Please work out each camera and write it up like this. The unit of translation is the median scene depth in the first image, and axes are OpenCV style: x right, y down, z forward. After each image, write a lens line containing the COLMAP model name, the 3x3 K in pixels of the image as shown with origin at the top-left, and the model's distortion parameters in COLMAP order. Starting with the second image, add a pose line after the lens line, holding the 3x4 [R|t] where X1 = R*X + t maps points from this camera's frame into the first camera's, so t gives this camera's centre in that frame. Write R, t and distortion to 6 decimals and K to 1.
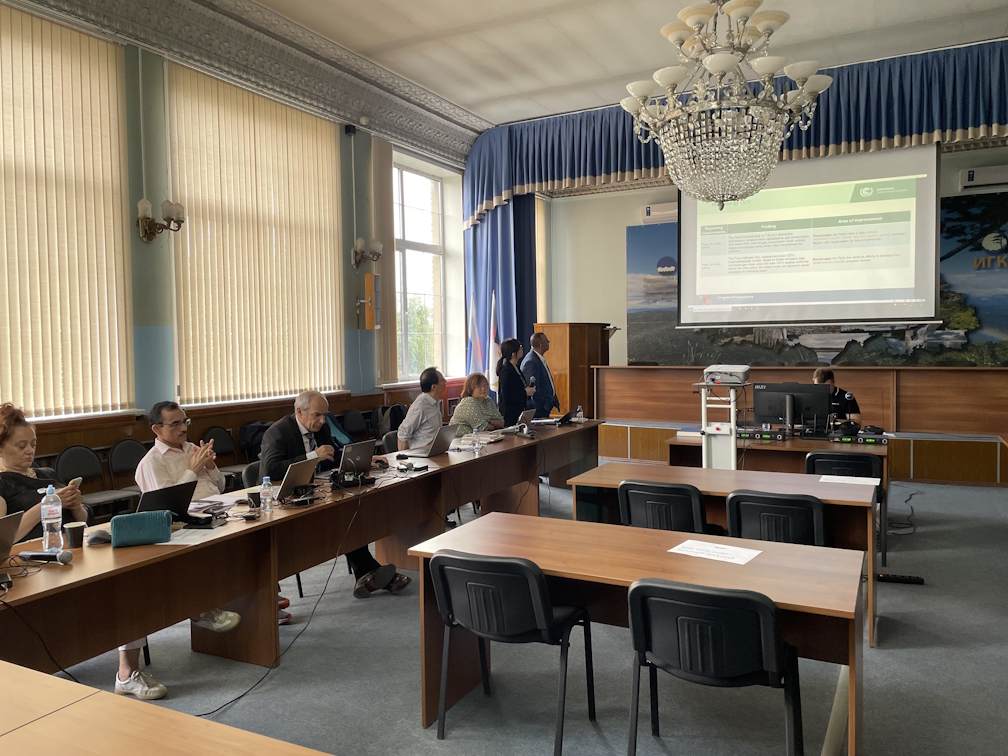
lens RADIAL K [[758.8, 0, 498.9], [0, 758.8, 371.7], [0, 0, 1]] dist [0.088145, -0.112865]
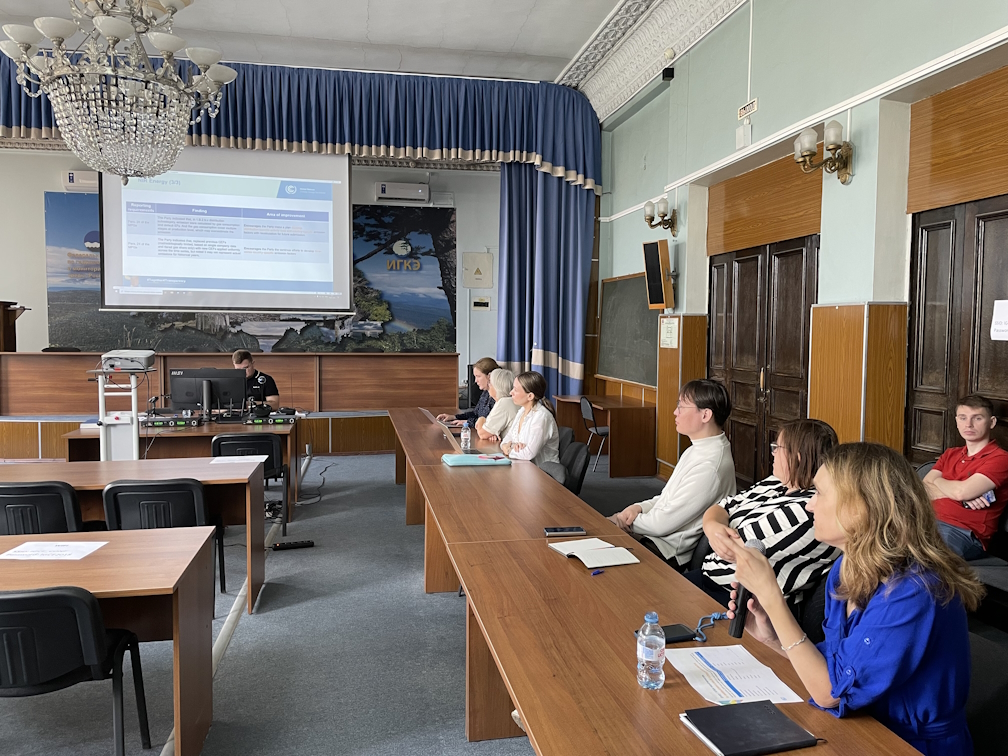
lens RADIAL K [[758.1, 0, 505.9], [0, 758.1, 369.1], [0, 0, 1]] dist [0.090102, -0.116287]
pose [[0.782090, -0.014274, 0.623002, 0.043535], [0.006209, 0.999867, 0.015114, 0.001922], [-0.623135, -0.007952, 0.782074, -0.020504]]
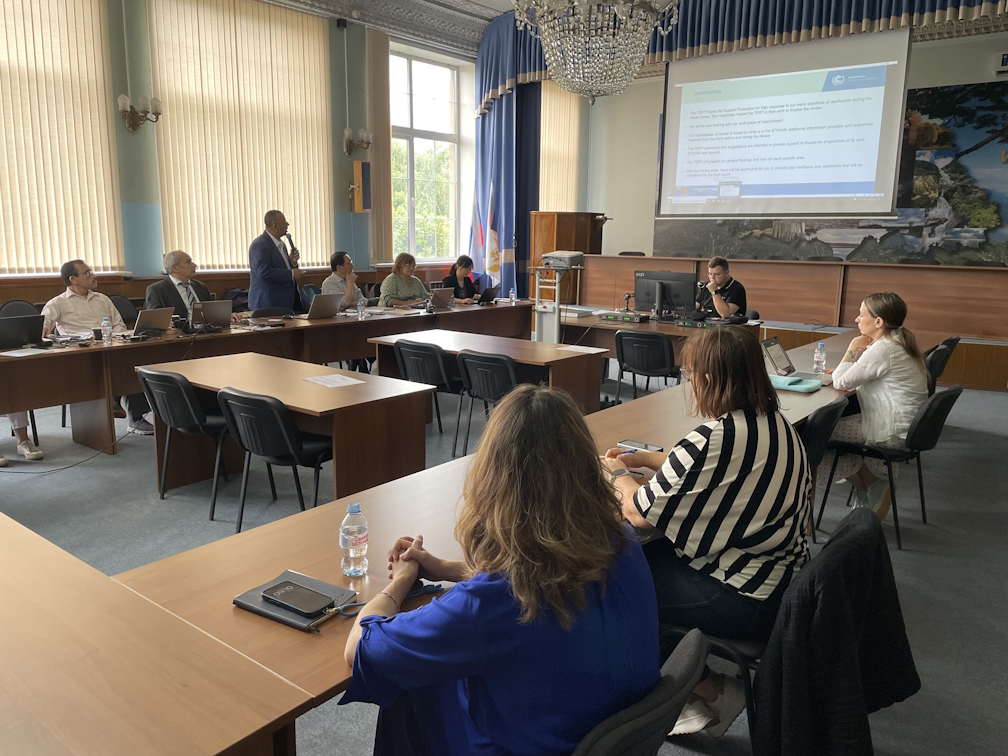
lens RADIAL K [[758.1, 0, 505.9], [0, 758.1, 369.1], [0, 0, 1]] dist [0.090102, -0.116287]
pose [[0.980411, 0.062173, -0.186891, 0.269579], [-0.035565, 0.989157, 0.142492, 0.004131], [0.193724, -0.133054, 0.971992, -0.076678]]
